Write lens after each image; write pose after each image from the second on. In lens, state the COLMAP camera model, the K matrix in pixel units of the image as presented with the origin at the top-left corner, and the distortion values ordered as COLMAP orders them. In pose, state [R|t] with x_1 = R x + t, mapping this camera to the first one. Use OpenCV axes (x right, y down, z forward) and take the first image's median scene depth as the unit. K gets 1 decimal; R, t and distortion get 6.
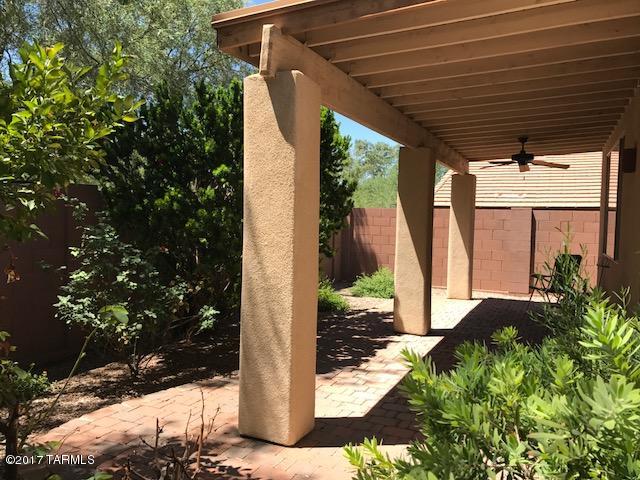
lens RADIAL K [[521.4, 0, 317.1], [0, 521.4, 238.8], [0, 0, 1]] dist [0.032650, -0.017749]
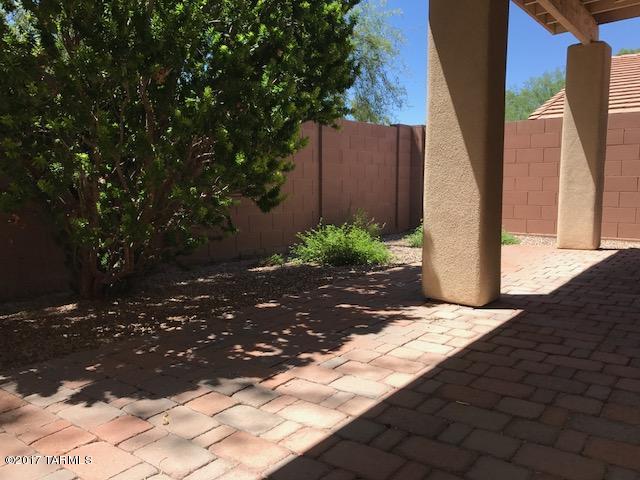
lens RADIAL K [[521.4, 0, 317.1], [0, 521.4, 238.8], [0, 0, 1]] dist [0.032650, -0.017749]
pose [[0.974718, -0.006575, -0.223341, 0.164757], [0.021006, 0.997836, 0.062300, 0.085820], [0.222449, -0.065416, 0.972747, 0.483372]]
